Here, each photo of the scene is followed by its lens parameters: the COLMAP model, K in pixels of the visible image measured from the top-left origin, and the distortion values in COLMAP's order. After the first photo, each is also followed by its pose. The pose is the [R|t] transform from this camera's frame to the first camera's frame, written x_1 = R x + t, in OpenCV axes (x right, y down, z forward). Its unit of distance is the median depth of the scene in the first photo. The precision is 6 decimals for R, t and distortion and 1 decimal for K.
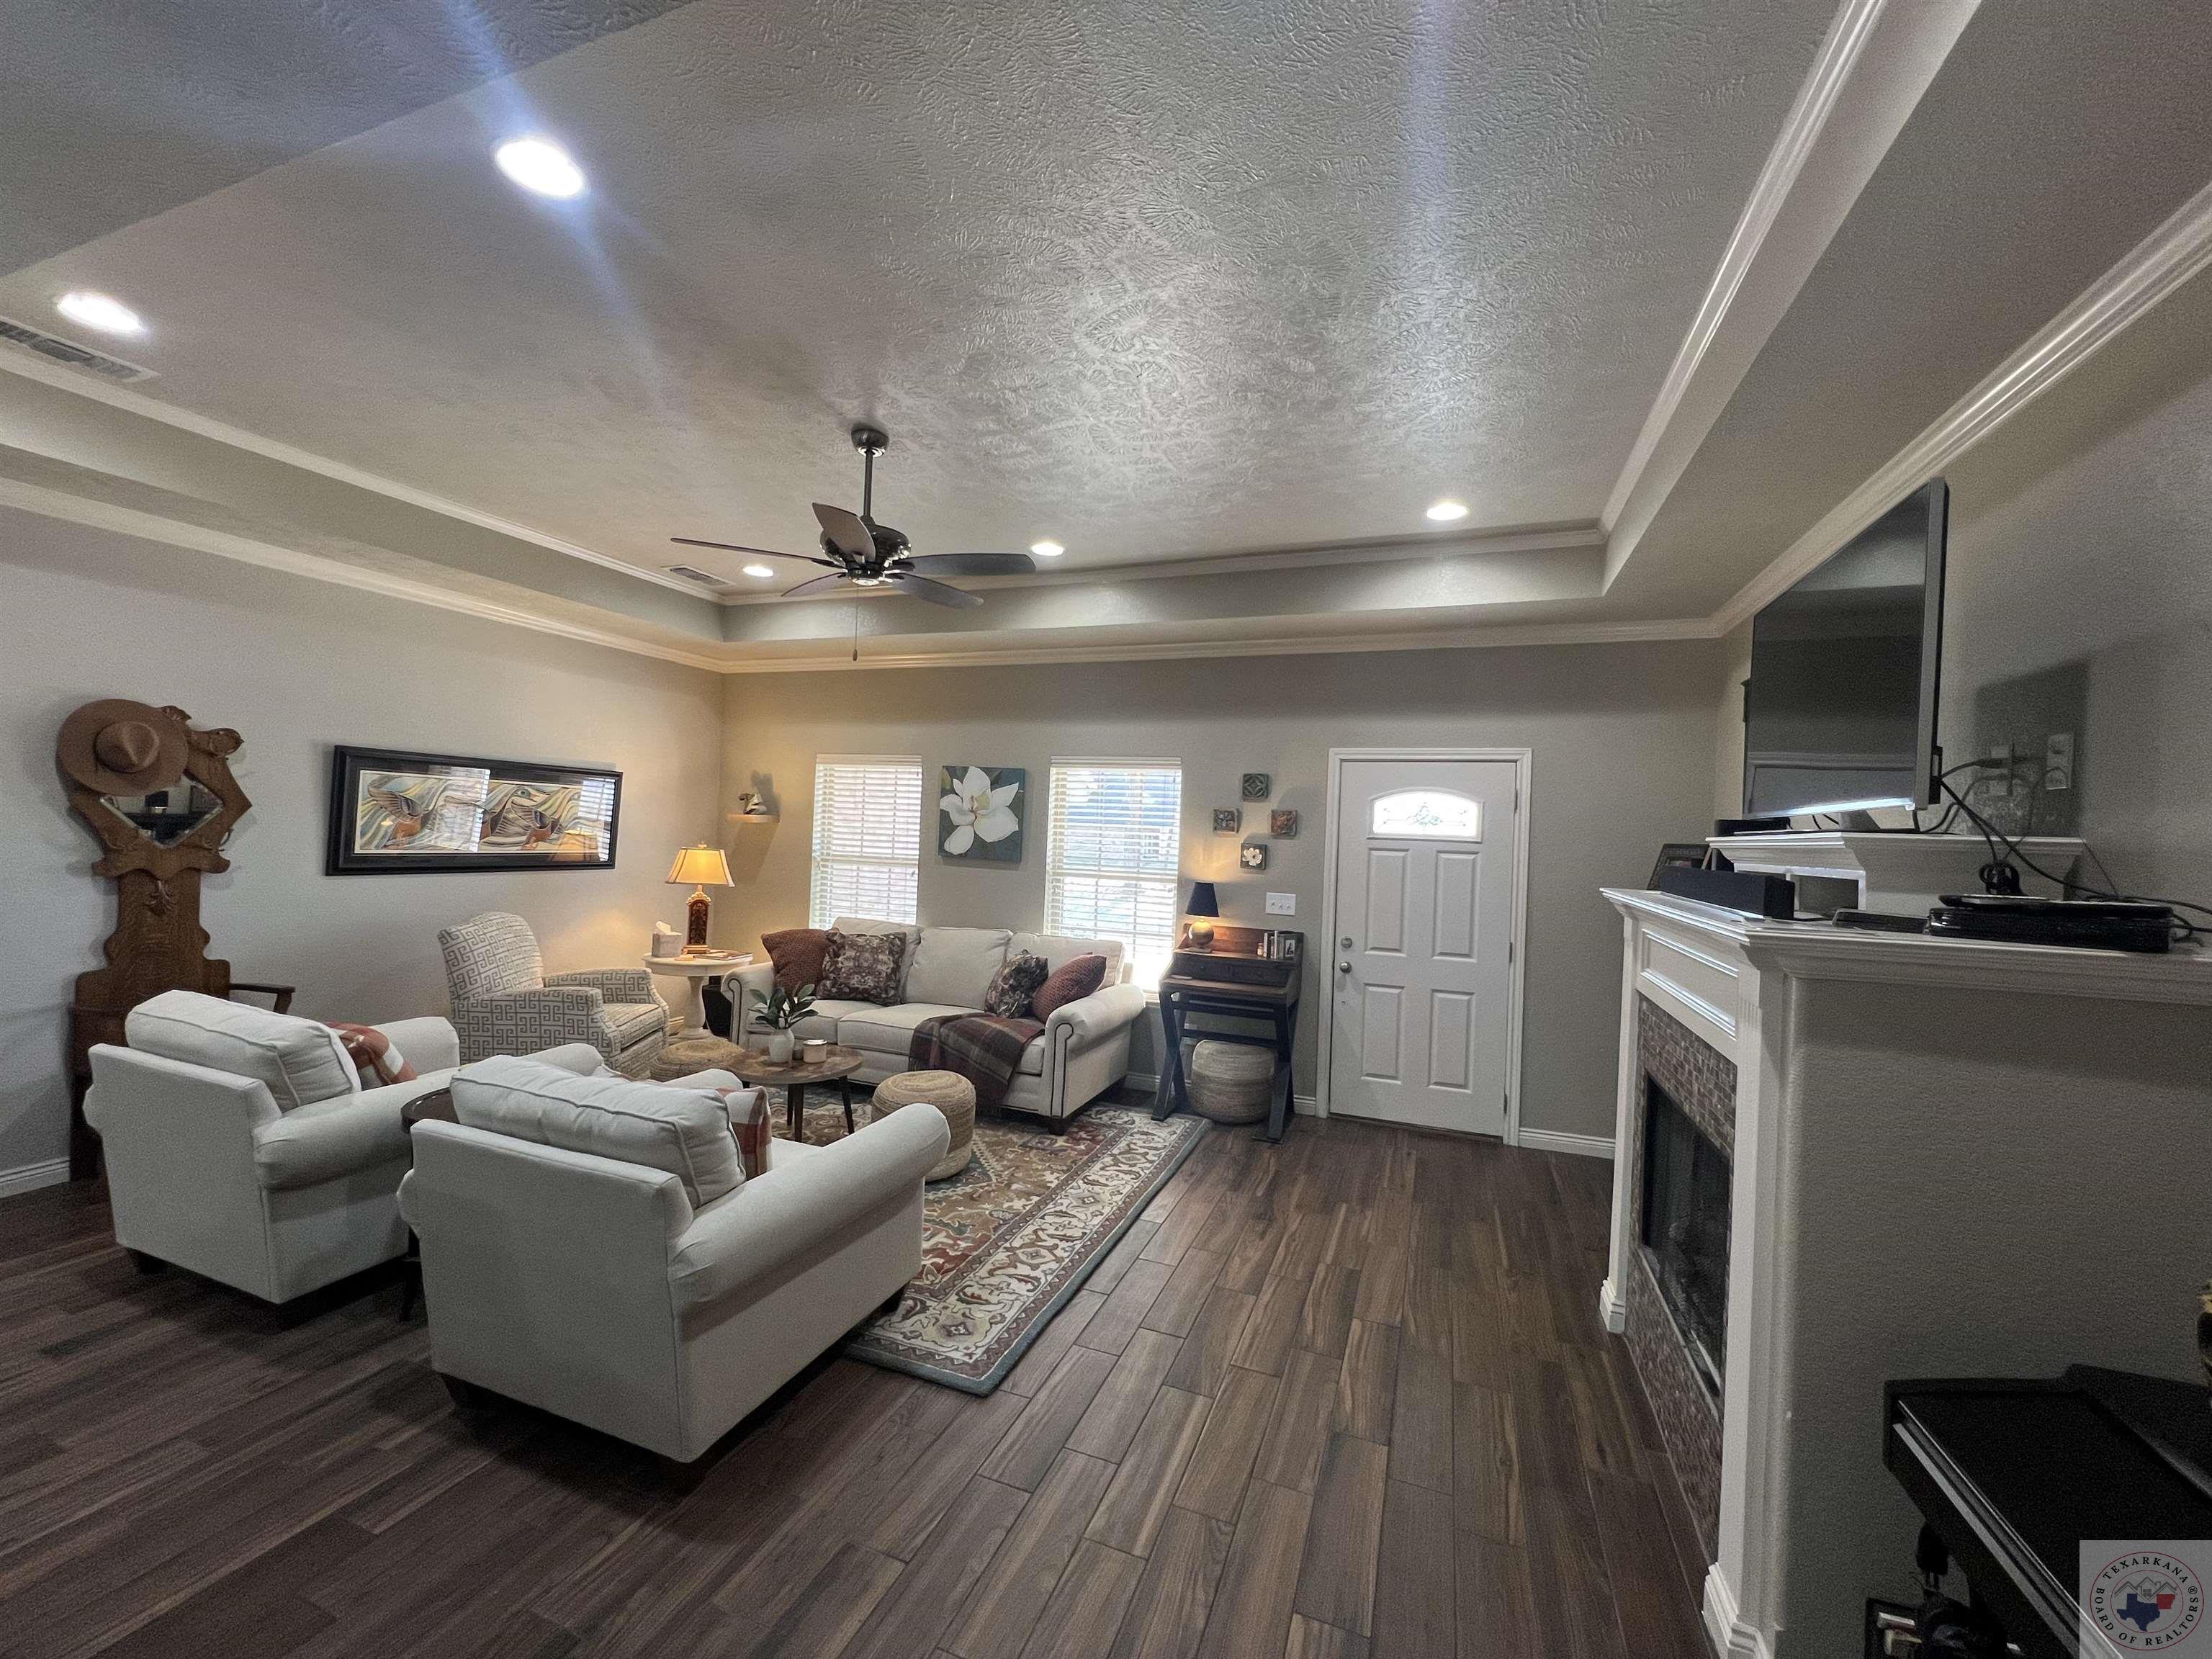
lens RADIAL K [[882.3, 0, 1111.8], [0, 882.3, 834.8], [0, 0, 1]] dist [-0.001786, 0.000602]
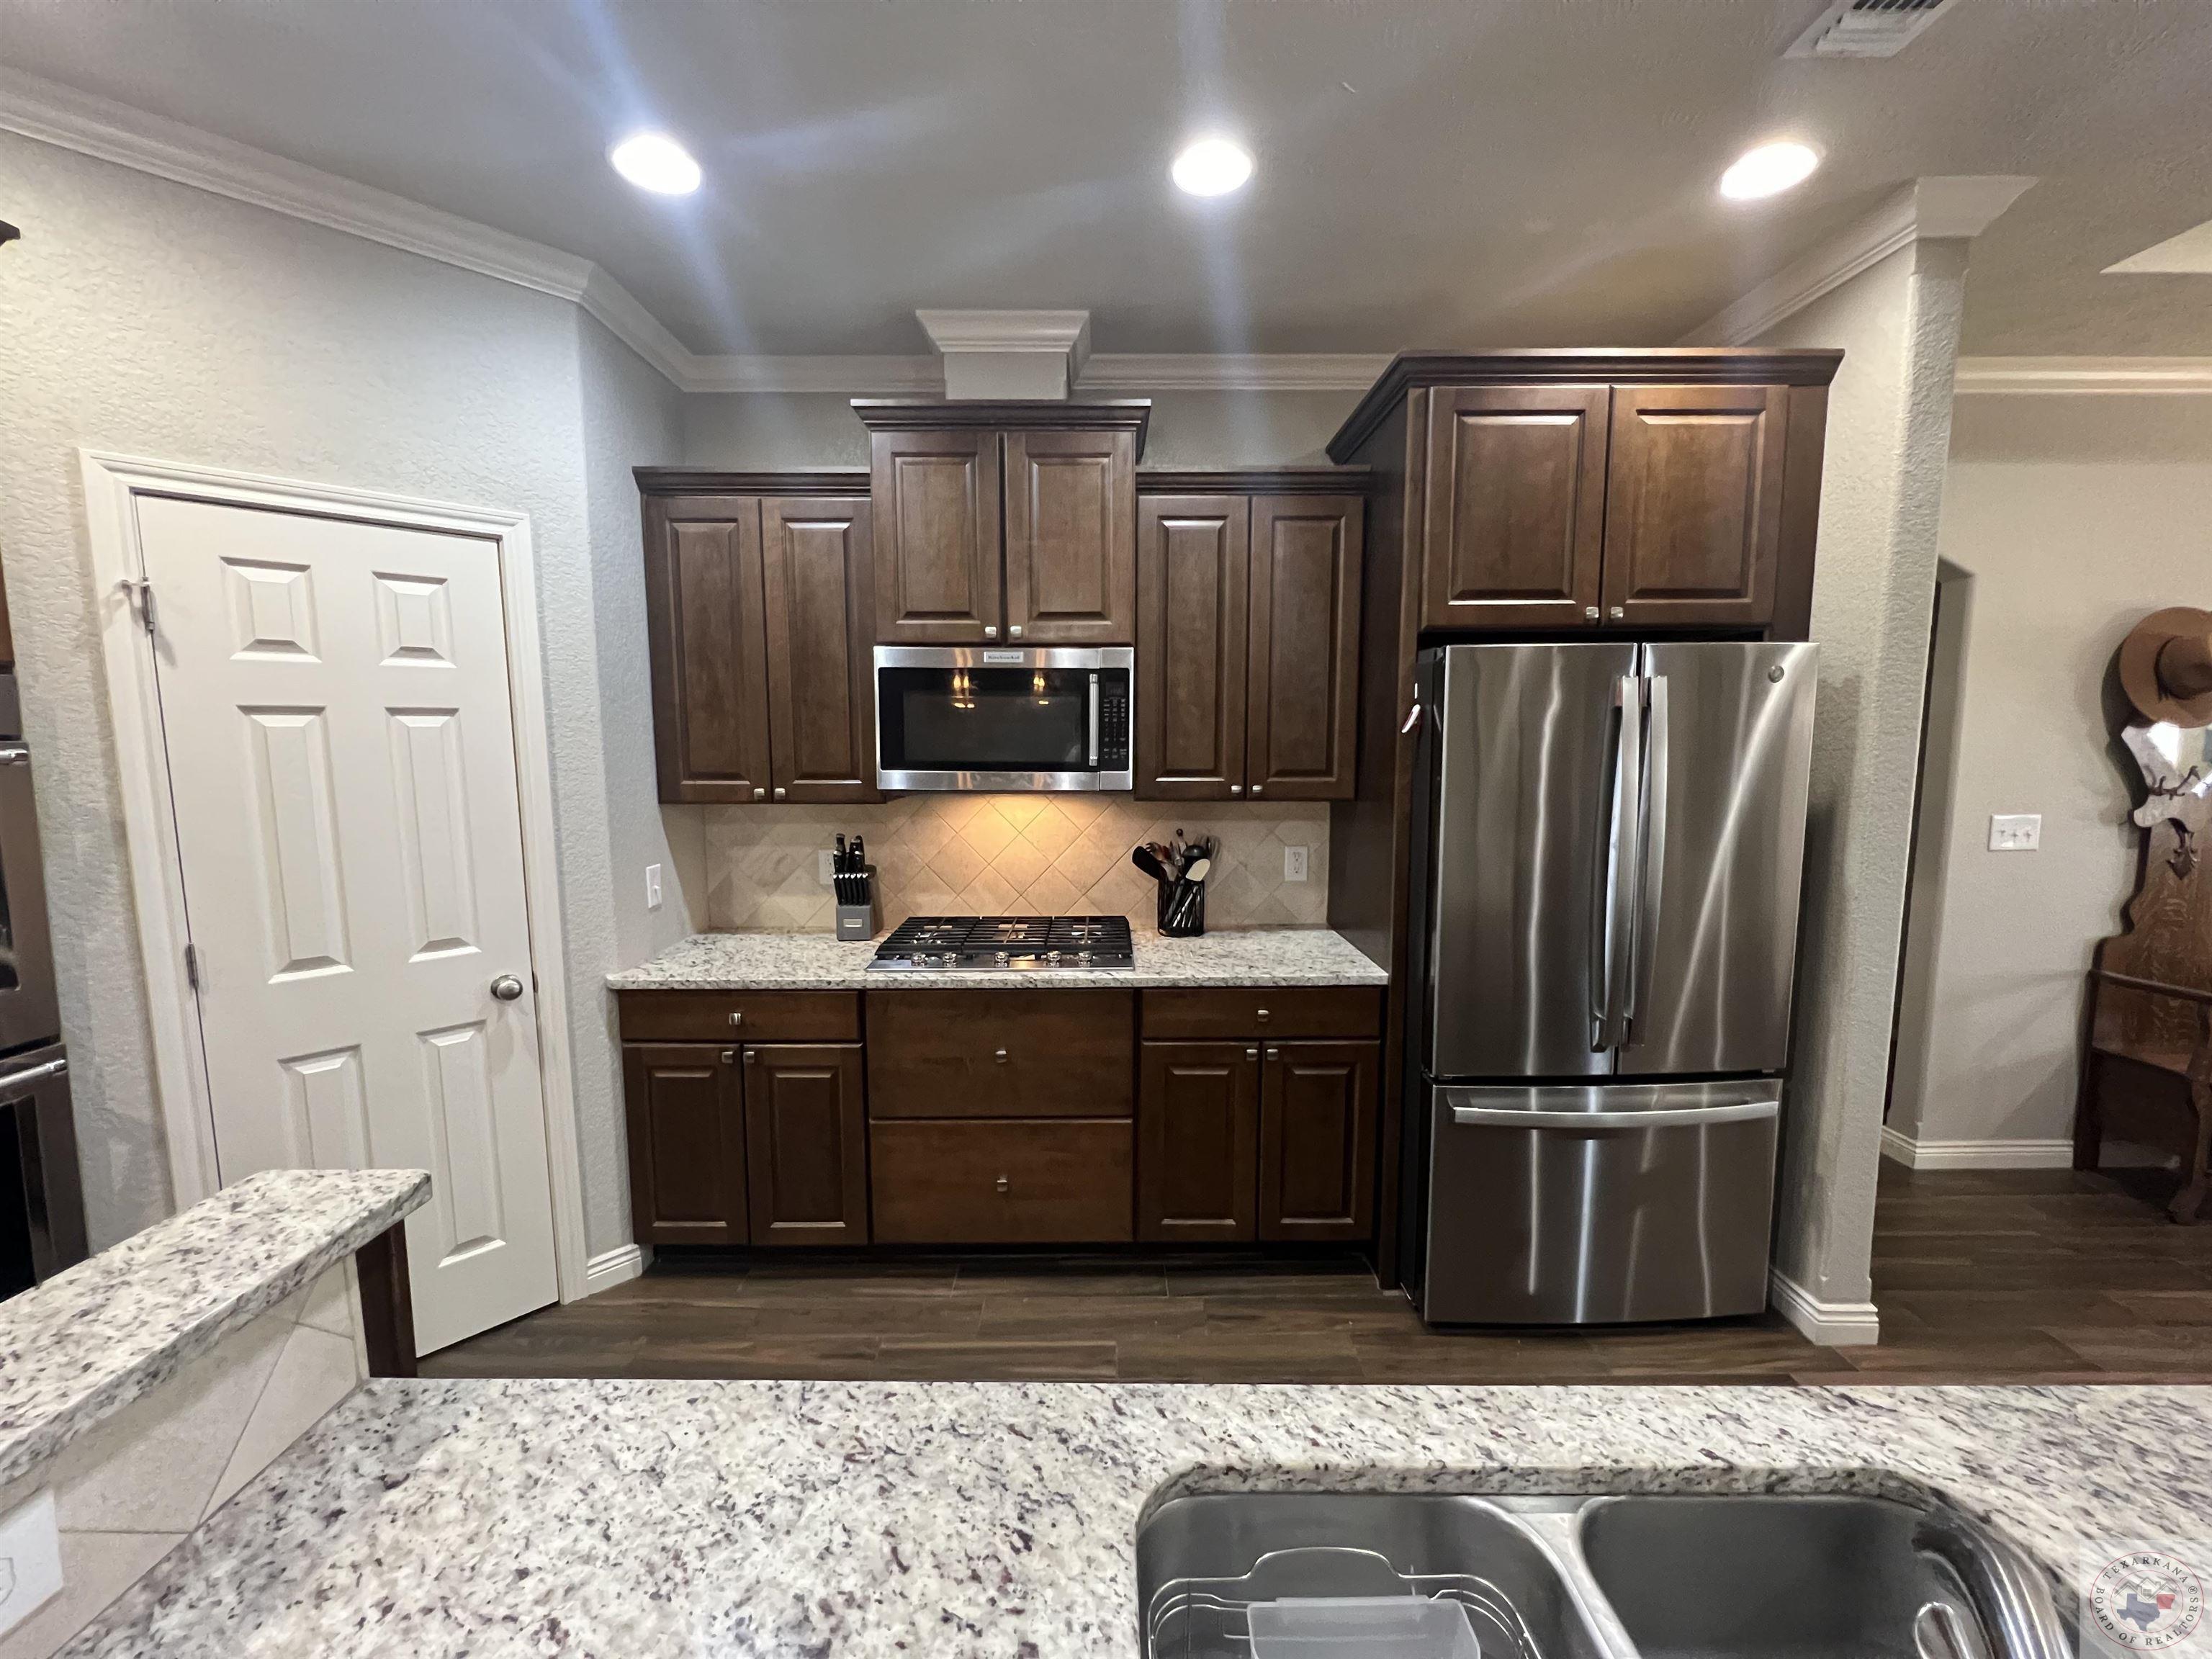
lens RADIAL K [[882.3, 0, 1104.0], [0, 882.3, 831.4], [0, 0, 1]] dist [-0.001786, 0.000602]
pose [[0.357632, 0.064708, -0.931618, -0.801986], [0.005482, 0.997434, 0.071384, -0.014406], [0.933847, -0.030636, 0.356359, -0.233850]]
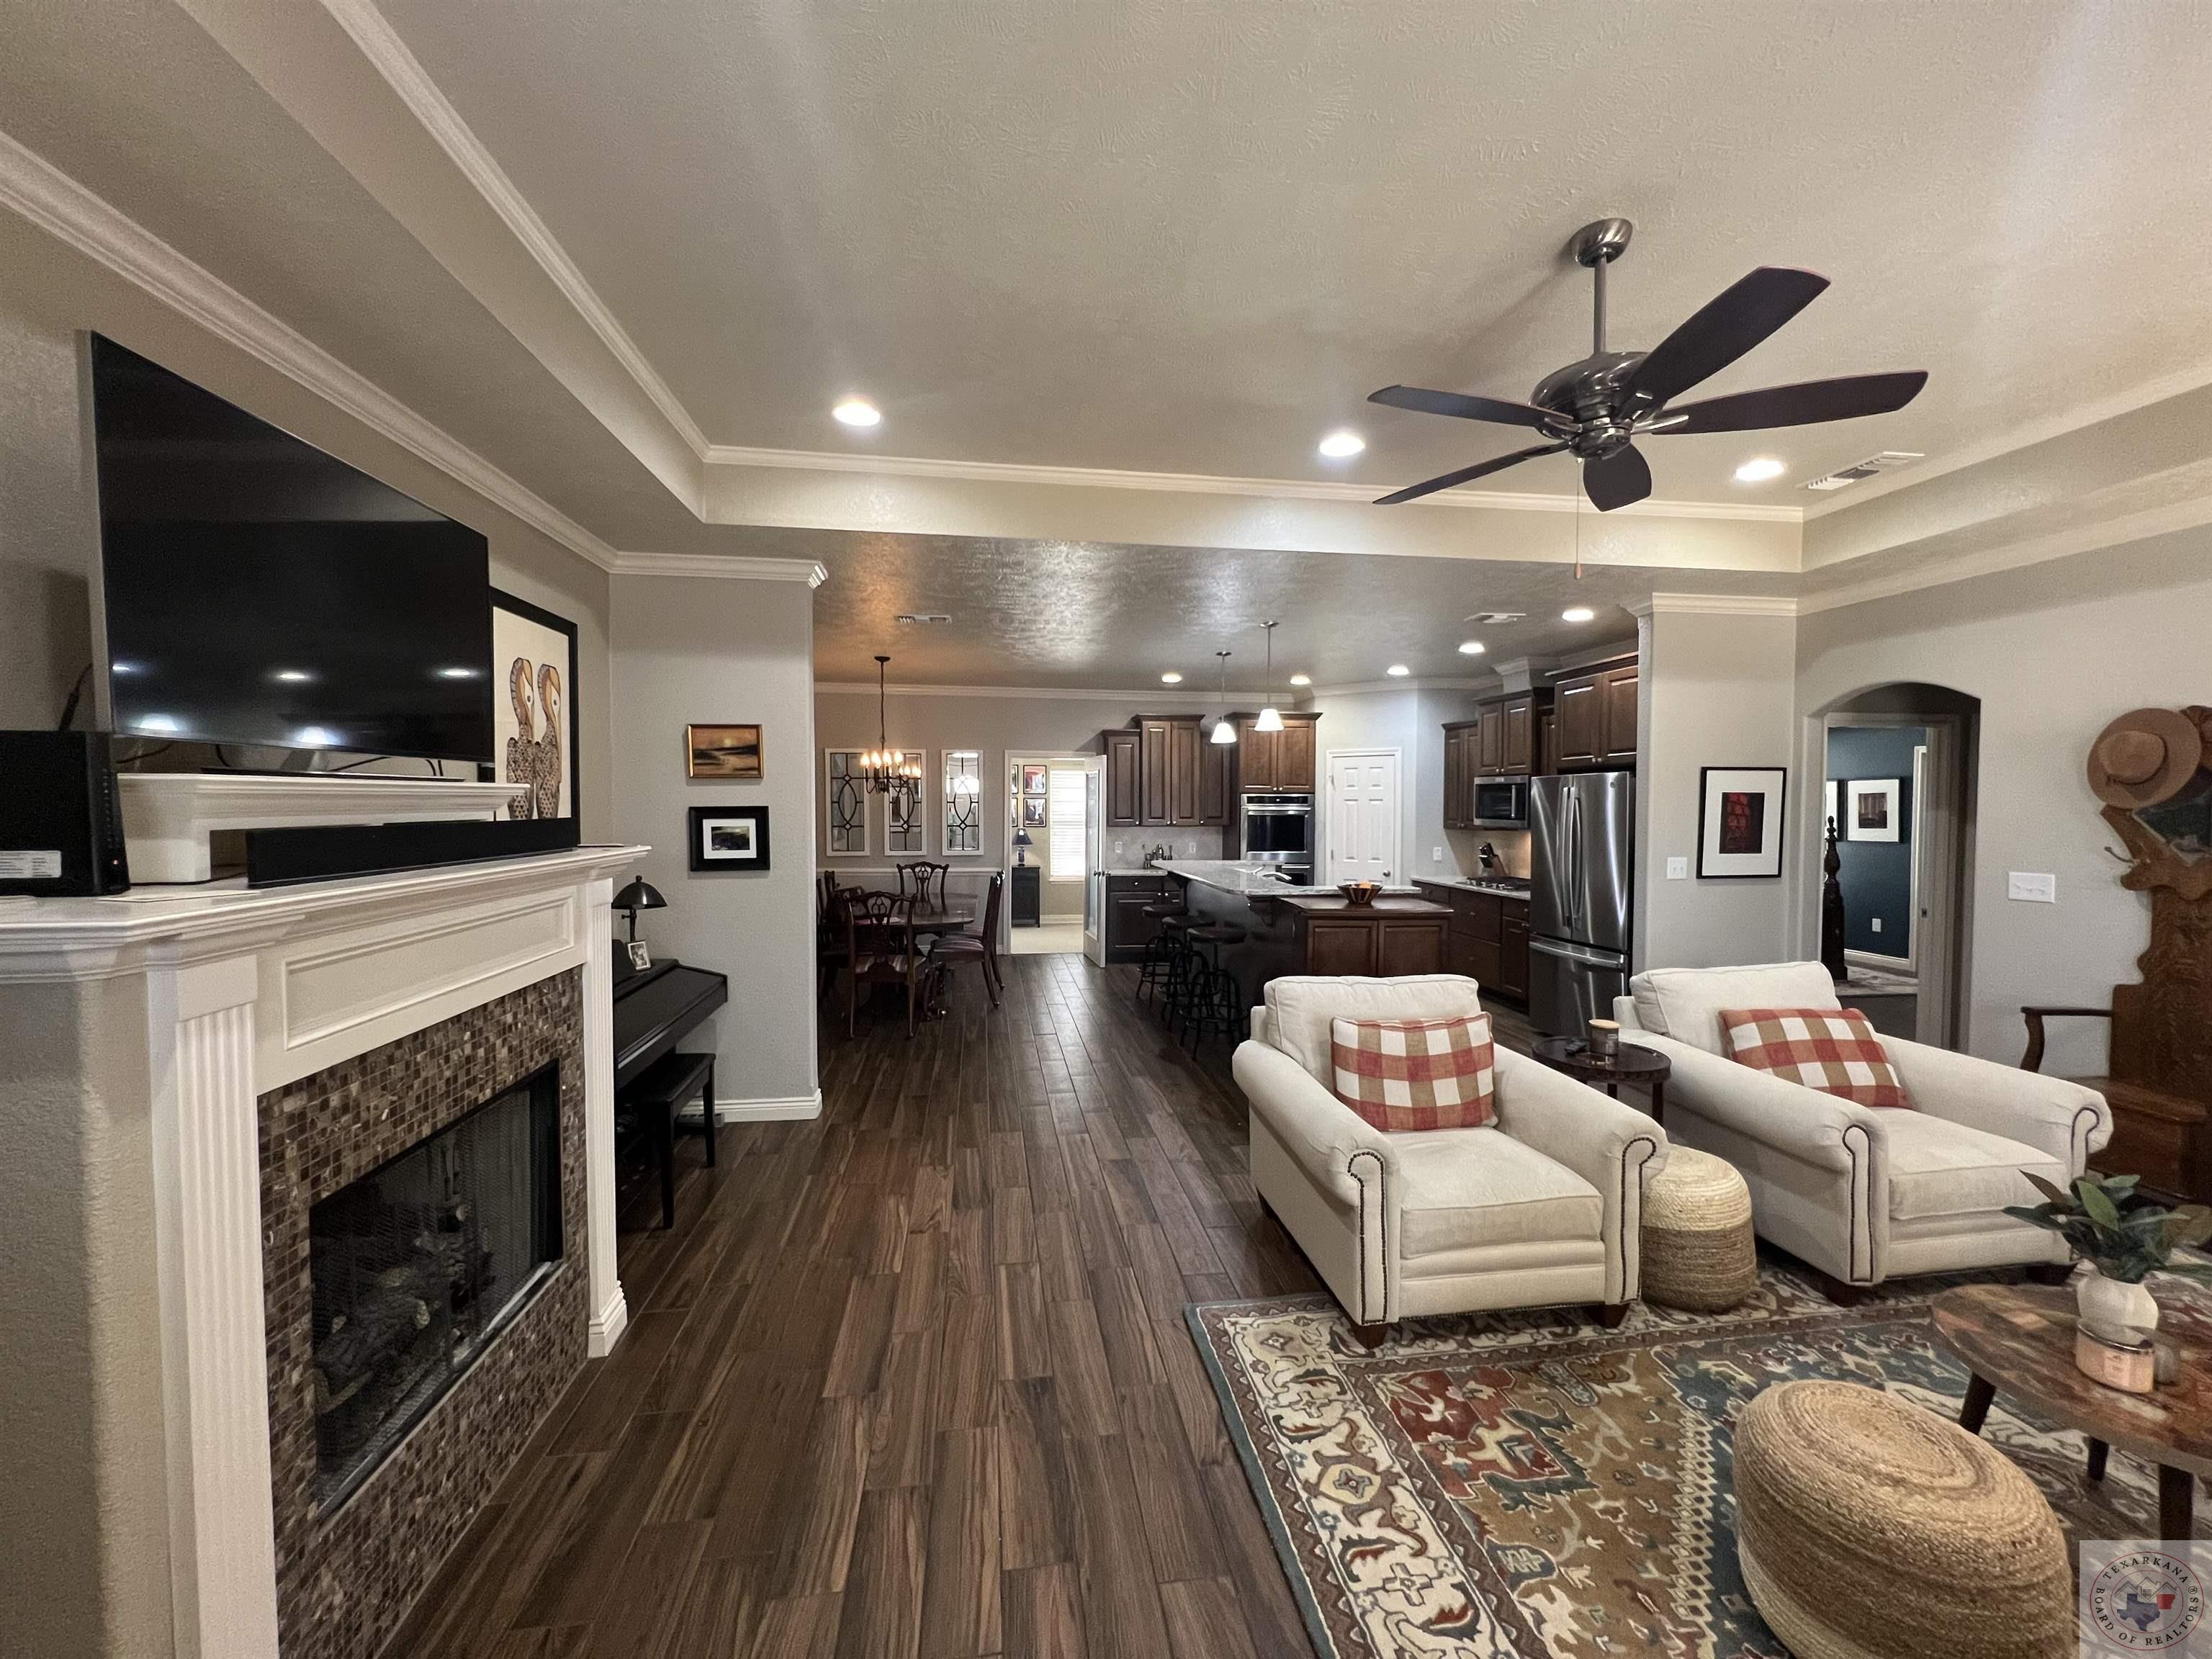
lens RADIAL K [[882.3, 0, 1106.4], [0, 882.3, 830.7], [0, 0, 1]] dist [-0.001786, 0.000602]
pose [[-0.875569, -0.021584, -0.482611, 0.383230], [-0.037351, 0.999036, 0.023082, 0.001876], [0.481648, 0.038236, -0.875530, 1.460351]]
